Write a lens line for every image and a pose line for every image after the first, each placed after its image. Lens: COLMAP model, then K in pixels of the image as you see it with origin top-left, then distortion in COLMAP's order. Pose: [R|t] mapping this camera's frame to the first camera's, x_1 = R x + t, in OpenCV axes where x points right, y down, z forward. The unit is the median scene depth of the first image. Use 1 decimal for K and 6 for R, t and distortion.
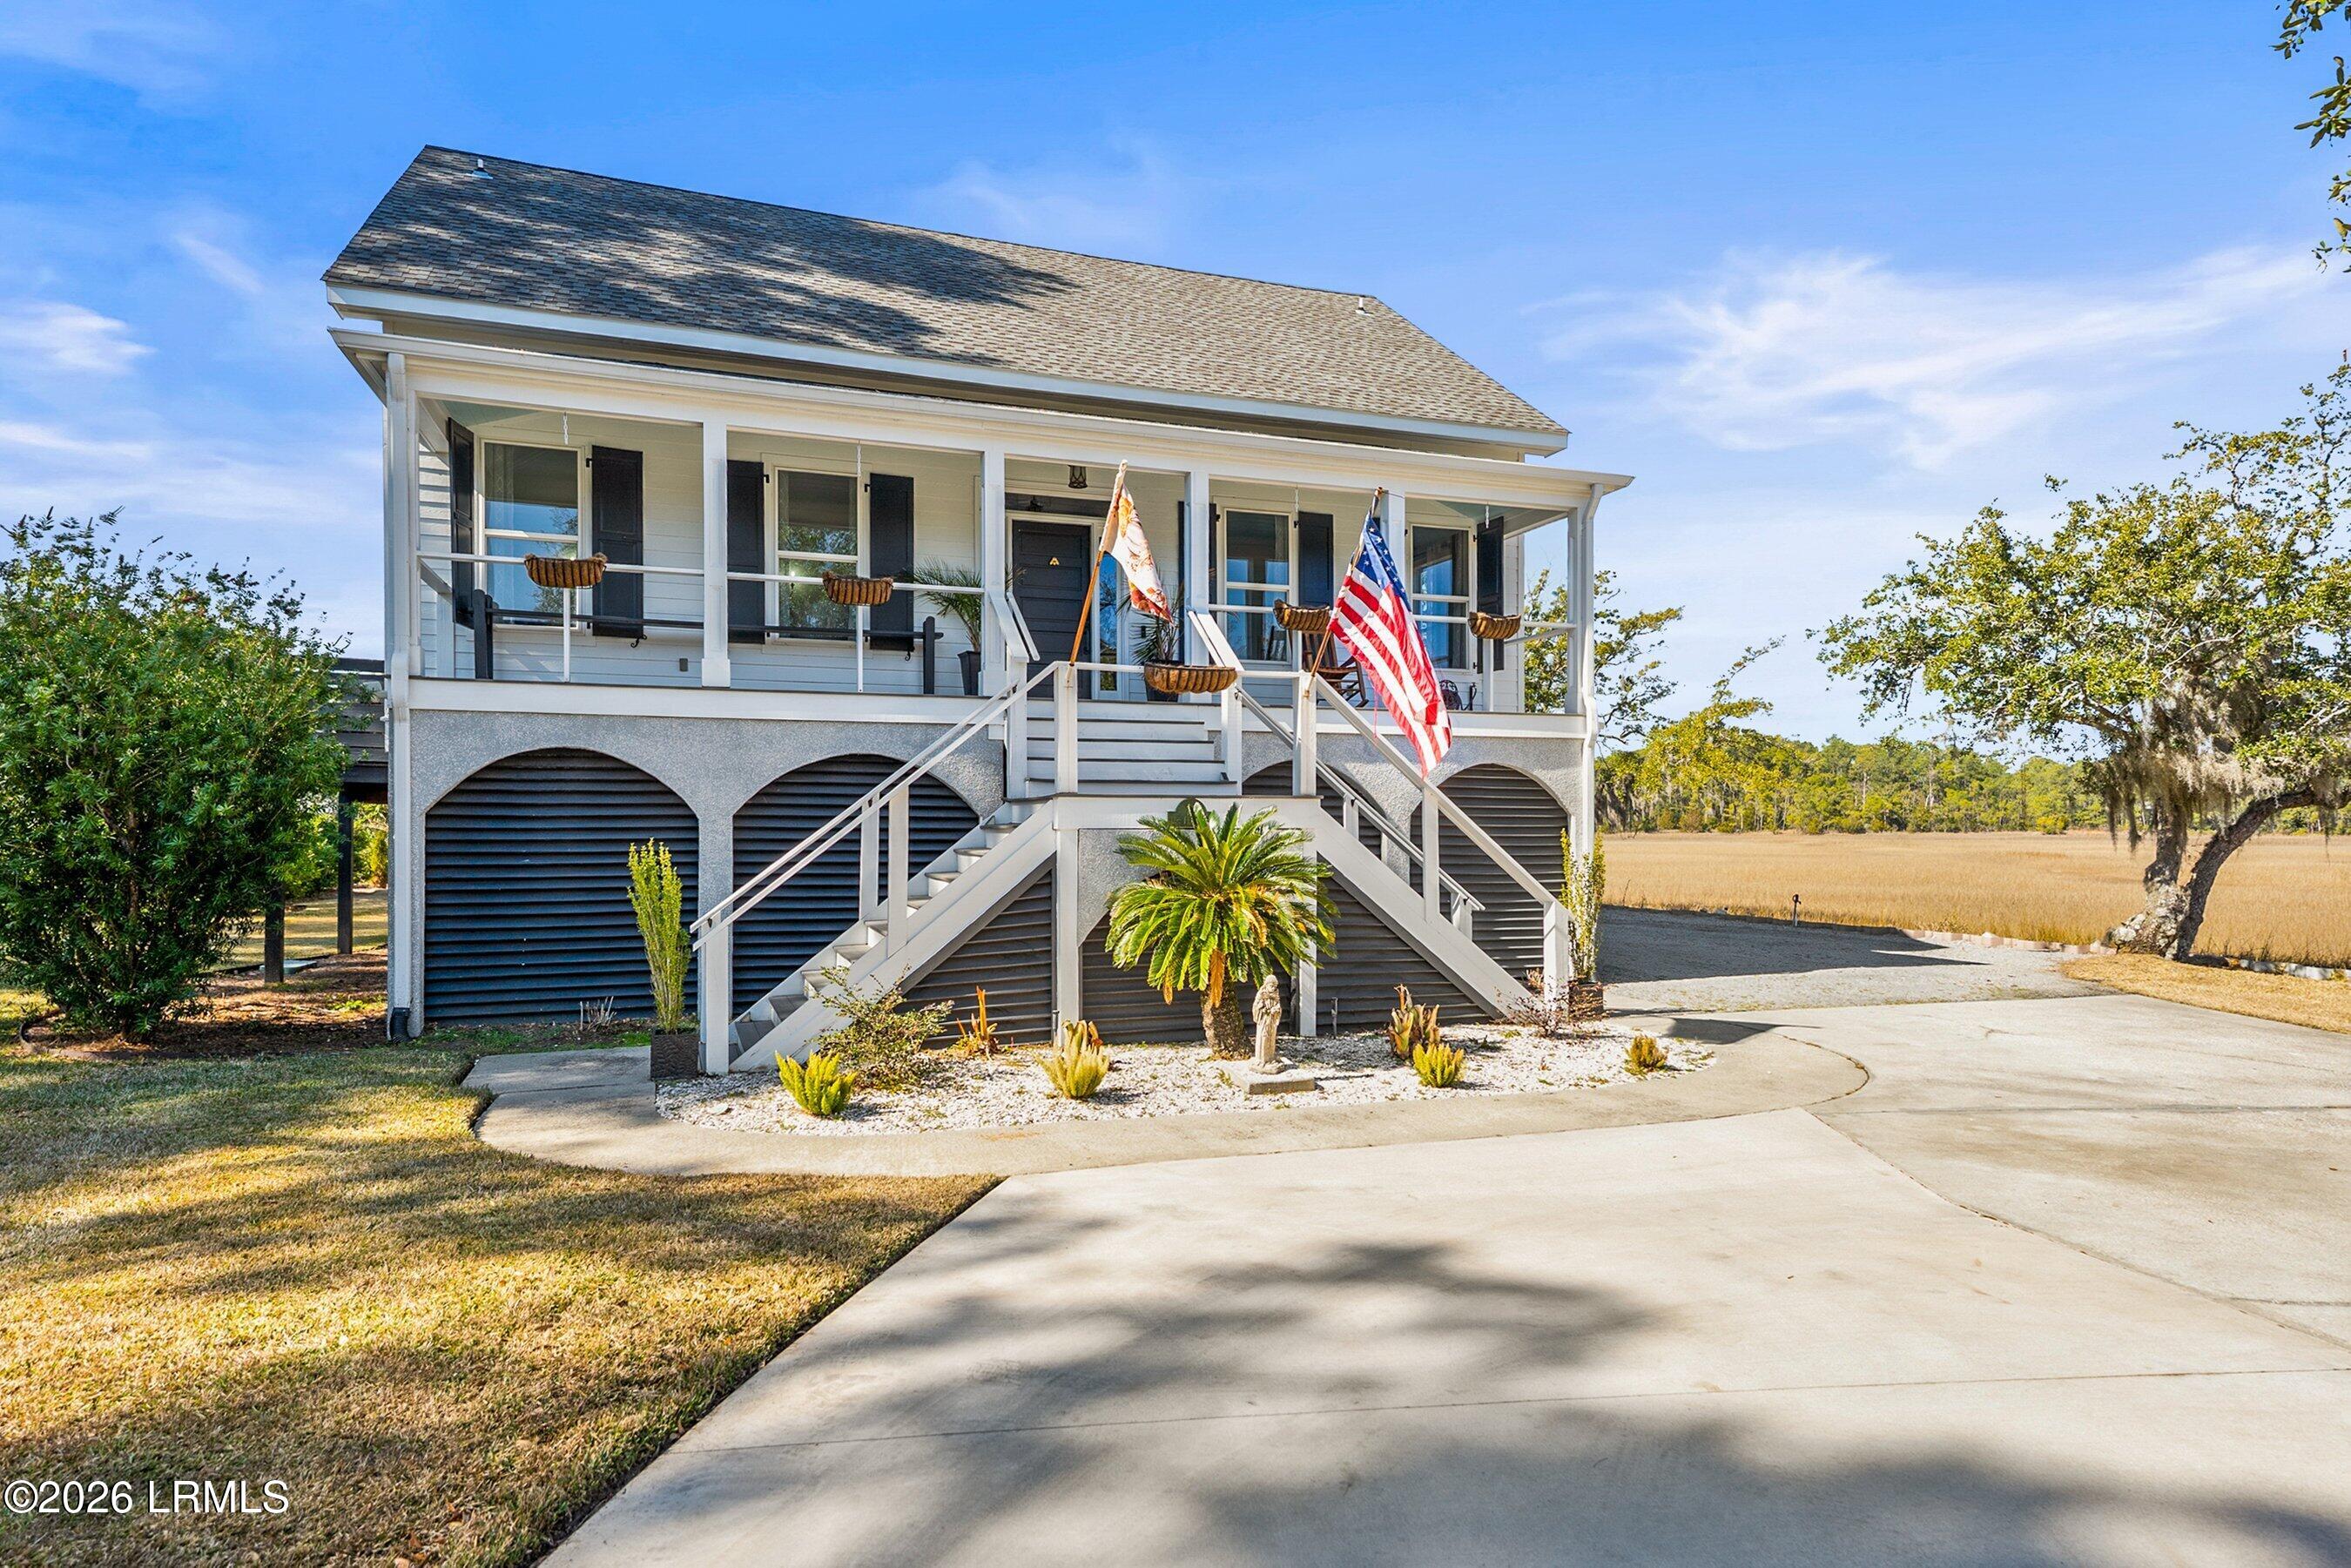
lens RADIAL K [[1197.6, 0, 1134.9], [0, 1197.6, 834.2], [0, 0, 1]] dist [0.014850, 0.000042]
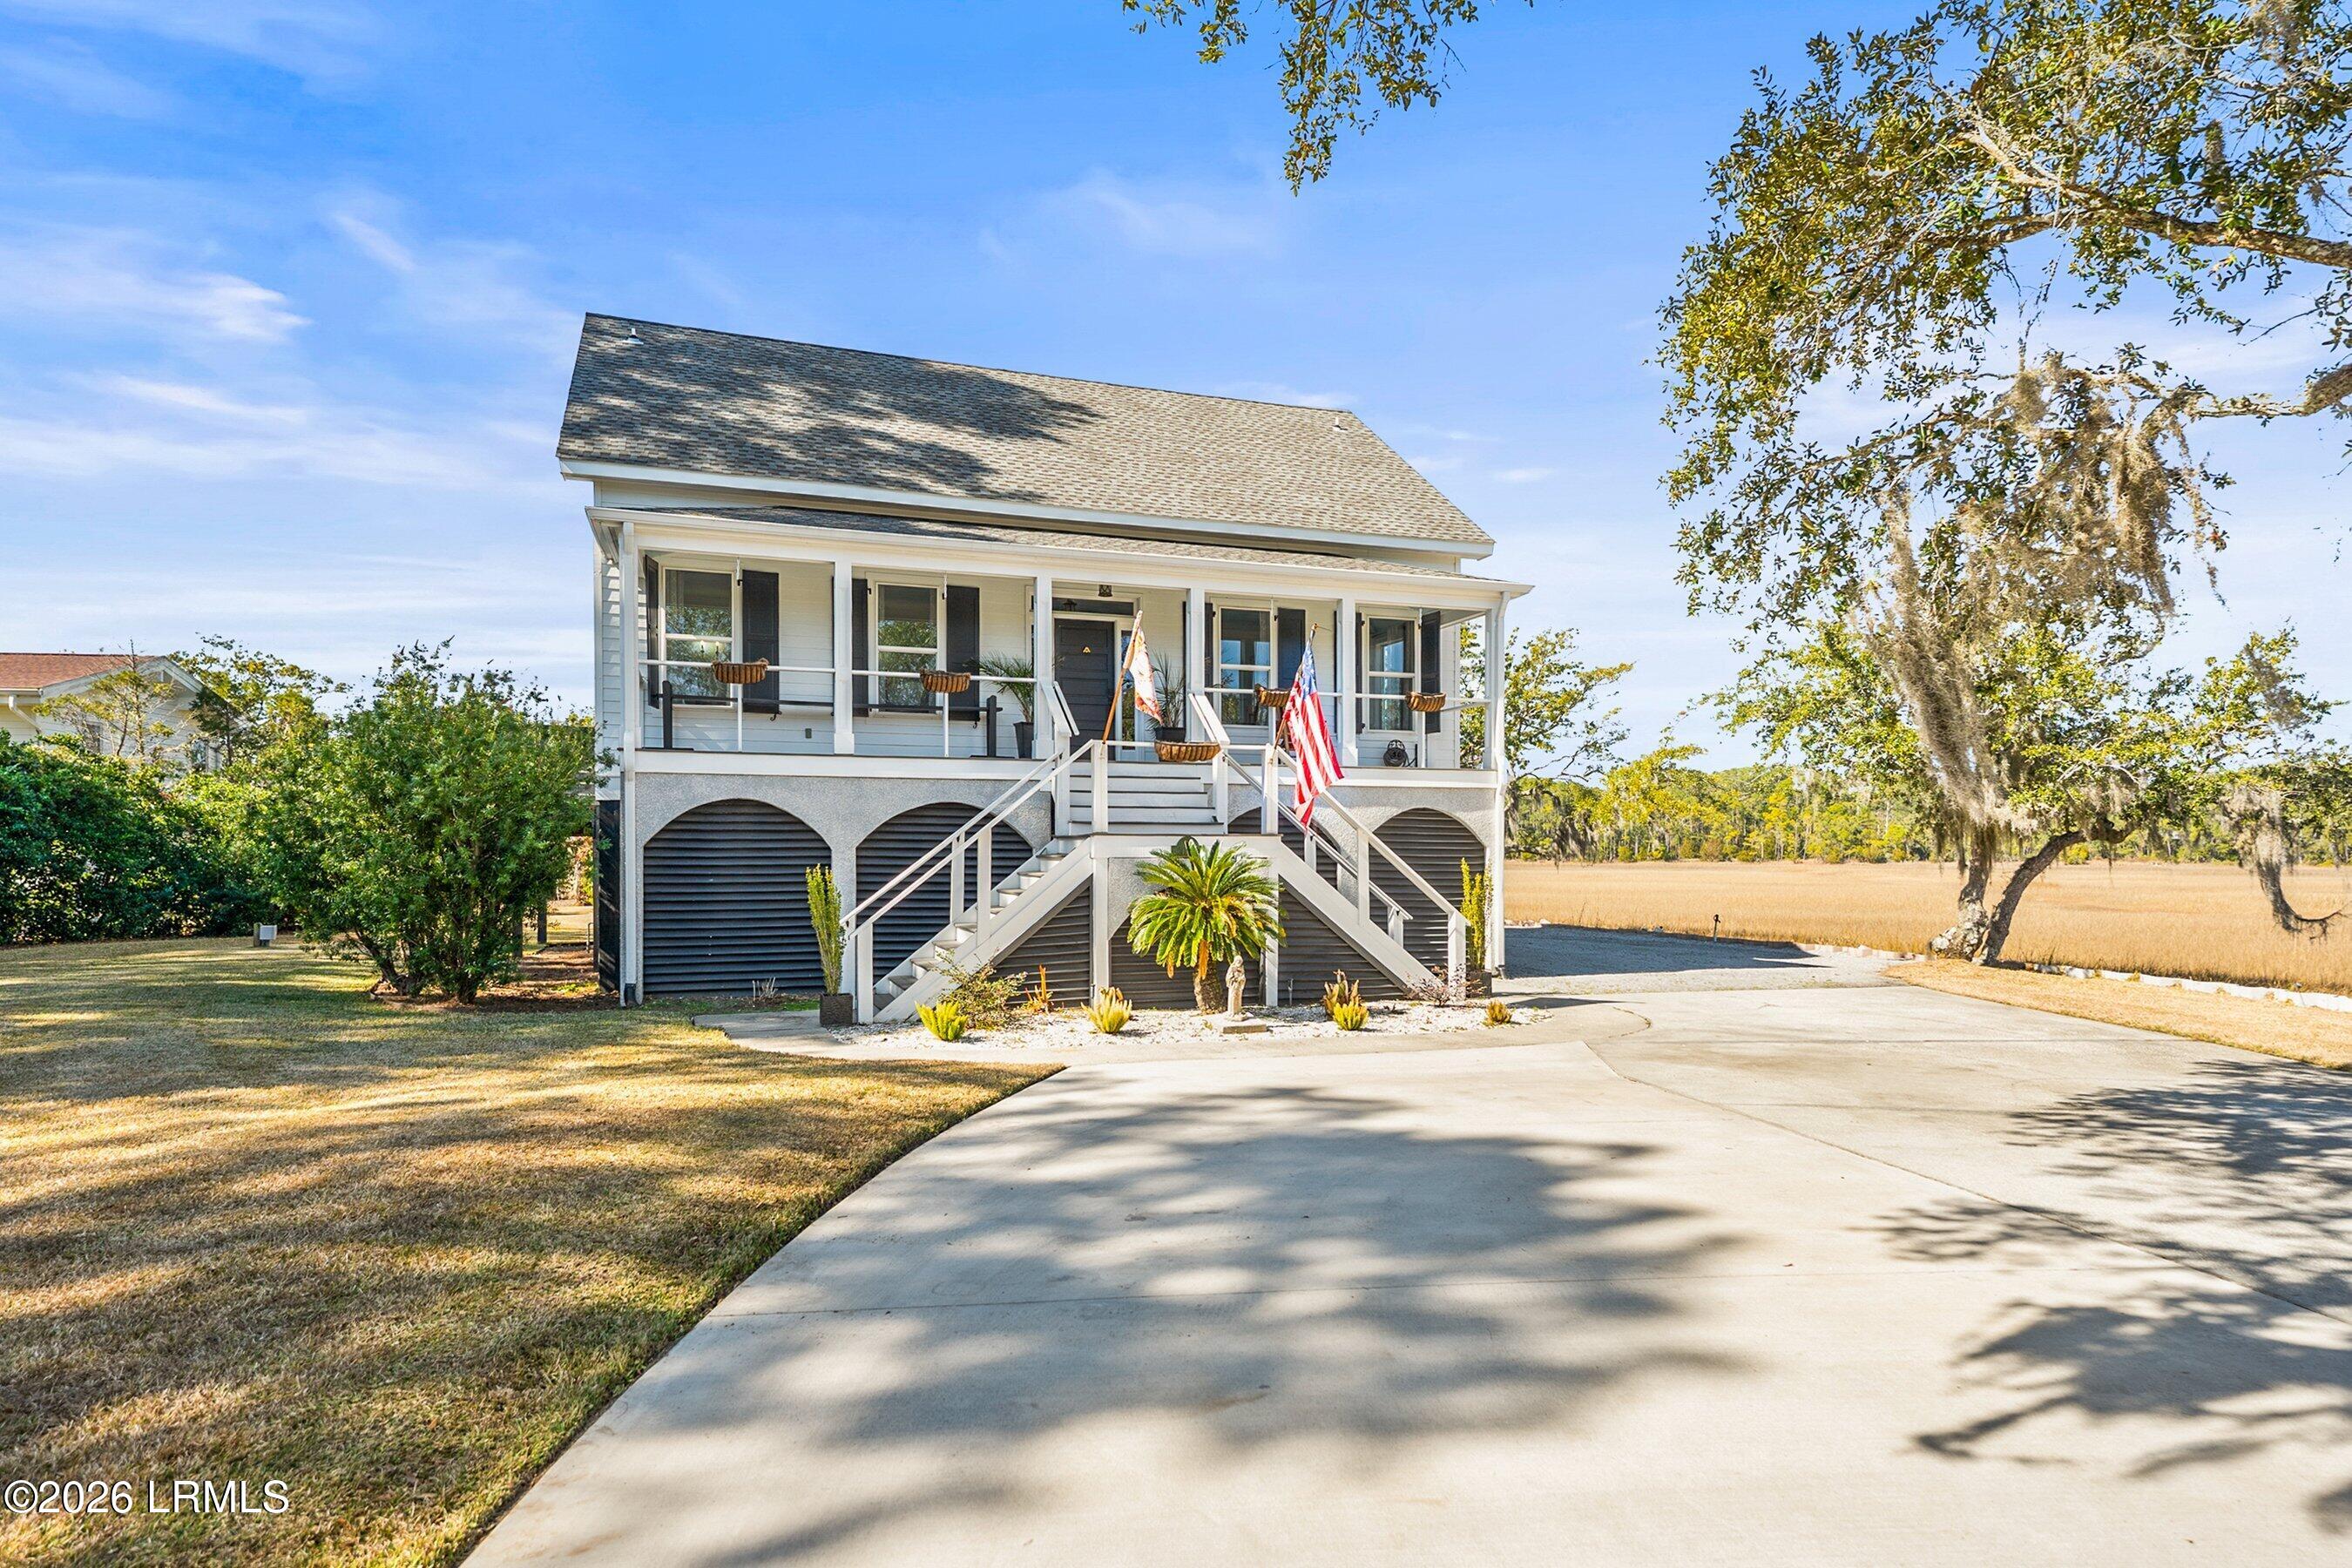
lens RADIAL K [[1255.2, 0, 1154.4], [0, 1255.2, 877.8], [0, 0, 1]] dist [0.002974, 0.000479]
pose [[0.999992, 0.002159, 0.003417, 0.002176], [-0.002201, 0.999920, 0.012450, 0.000578], [-0.003390, -0.012458, 0.999917, -0.406562]]
